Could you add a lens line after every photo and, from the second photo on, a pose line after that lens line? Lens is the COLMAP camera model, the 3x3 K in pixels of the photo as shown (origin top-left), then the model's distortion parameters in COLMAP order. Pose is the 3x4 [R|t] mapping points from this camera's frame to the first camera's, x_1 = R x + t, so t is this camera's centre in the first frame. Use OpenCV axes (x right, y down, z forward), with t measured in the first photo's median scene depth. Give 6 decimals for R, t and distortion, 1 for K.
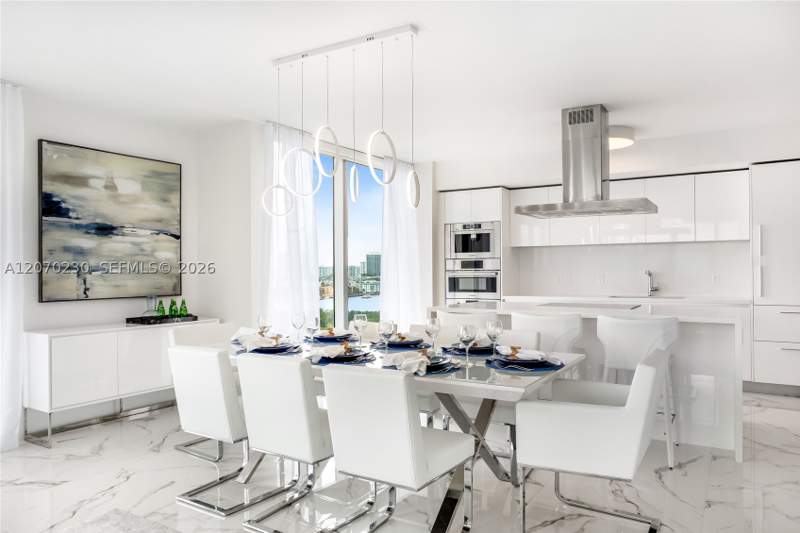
lens RADIAL K [[555.4, 0, 400.0], [0, 555.4, 266.5], [0, 0, 1]] dist [-0.081152, 0.097673]
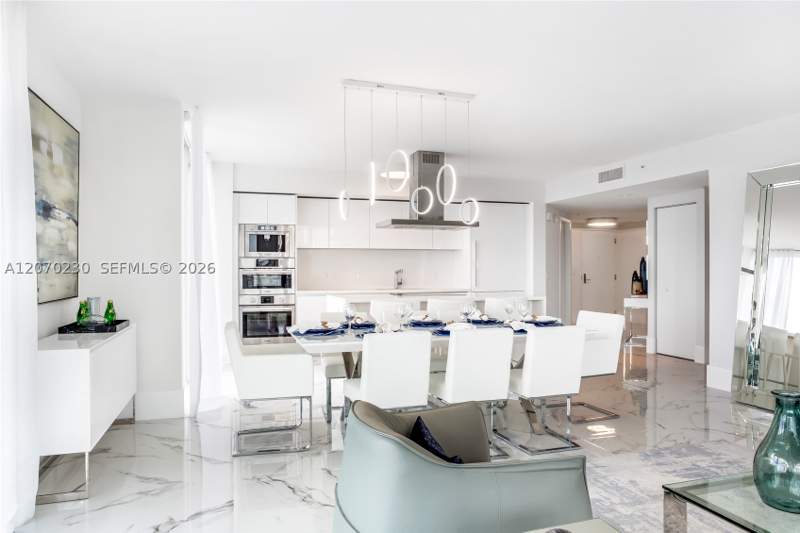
lens RADIAL K [[555.4, 0, 400.0], [0, 555.4, 266.5], [0, 0, 1]] dist [-0.081152, 0.097673]
pose [[0.645701, 0.009919, 0.763526, -0.762653], [-0.012462, 0.999919, -0.002451, 0.004309], [-0.763488, -0.007933, 0.645773, 0.143282]]
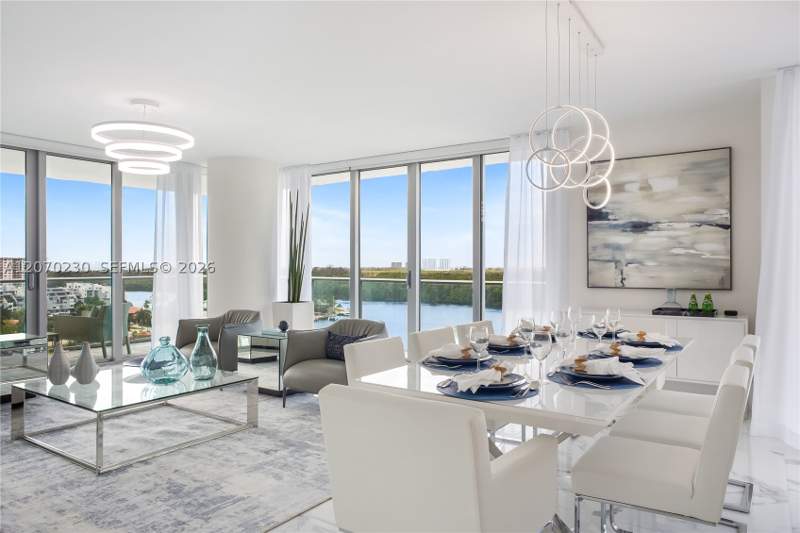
lens RADIAL K [[555.4, 0, 400.0], [0, 555.4, 266.5], [0, 0, 1]] dist [-0.081152, 0.097673]
pose [[-0.052382, 0.012535, -0.998548, 0.587993], [0.012171, 0.999855, 0.011913, -0.004958], [0.998553, -0.011529, -0.052527, 0.540400]]
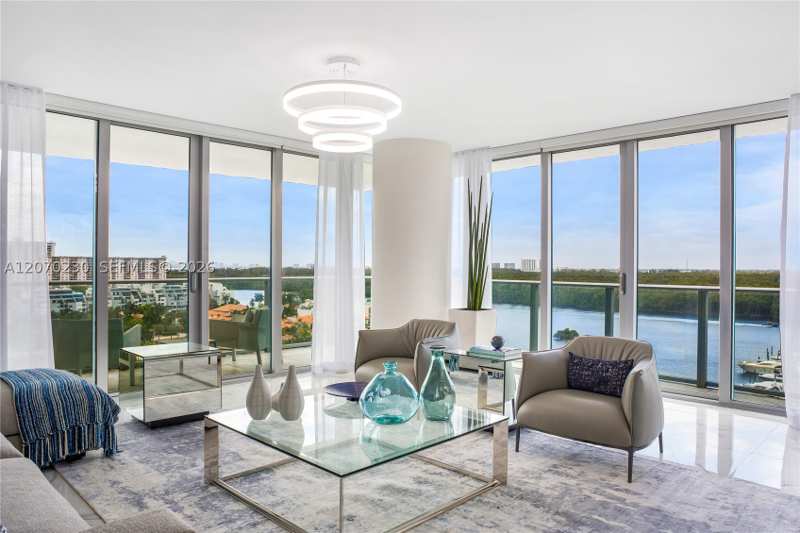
lens RADIAL K [[555.4, 0, 400.0], [0, 555.4, 266.5], [0, 0, 1]] dist [-0.081152, 0.097673]
pose [[-0.220312, 0.010776, -0.975370, 0.384493], [0.009074, 0.999918, 0.008998, -0.005410], [0.975387, -0.006868, -0.220392, 0.287590]]
